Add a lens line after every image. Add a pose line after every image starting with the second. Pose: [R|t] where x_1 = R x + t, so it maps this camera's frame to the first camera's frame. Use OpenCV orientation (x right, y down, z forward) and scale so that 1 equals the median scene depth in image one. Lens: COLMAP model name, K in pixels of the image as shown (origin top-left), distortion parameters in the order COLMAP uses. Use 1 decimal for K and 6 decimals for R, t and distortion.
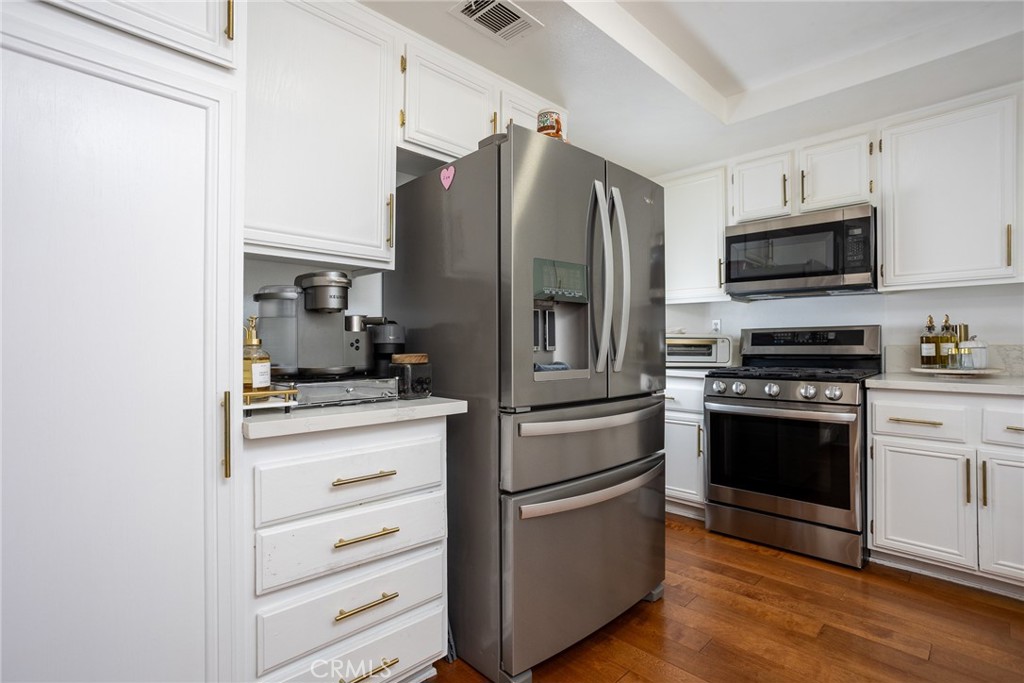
lens RADIAL K [[498.7, 0, 498.1], [0, 498.7, 340.0], [0, 0, 1]] dist [-0.056546, 0.025833]
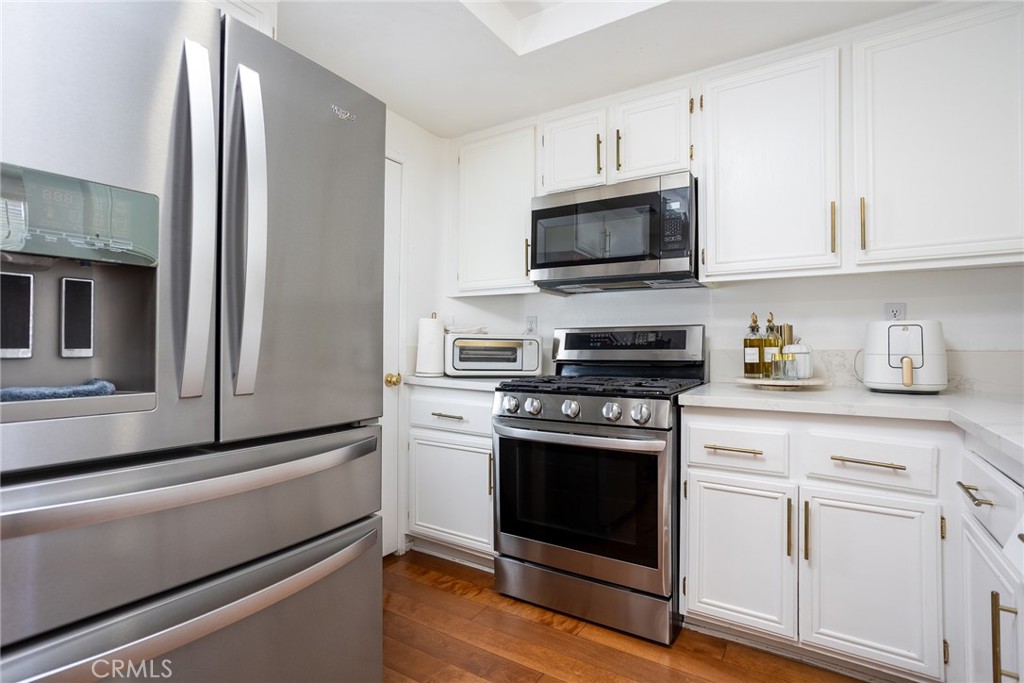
lens RADIAL K [[496.3, 0, 508.3], [0, 496.3, 339.5], [0, 0, 1]] dist [-0.071551, 0.046170]
pose [[0.973025, 0.008972, 0.230525, 0.300354], [-0.007563, 0.999947, -0.006997, 0.002441], [-0.230576, 0.005065, 0.973041, 0.295416]]
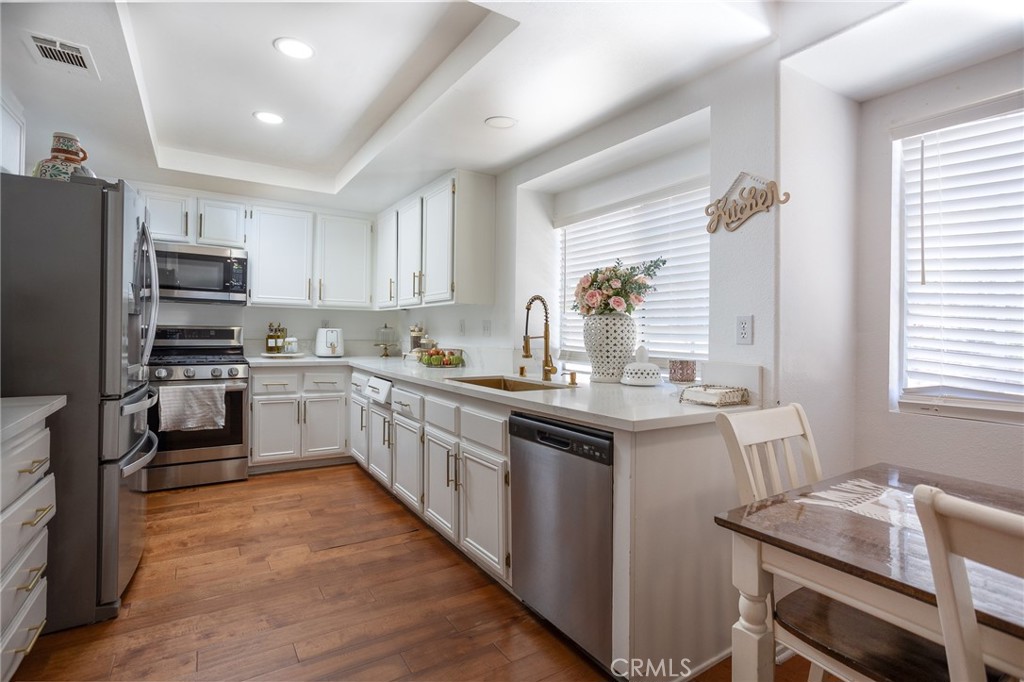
lens RADIAL K [[496.3, 0, 508.3], [0, 496.3, 339.0], [0, 0, 1]] dist [-0.071551, 0.046170]
pose [[0.212821, -0.007062, 0.977066, -0.603506], [-0.021692, 0.999693, 0.011950, -0.031421], [-0.976850, -0.023738, 0.212603, -0.173026]]
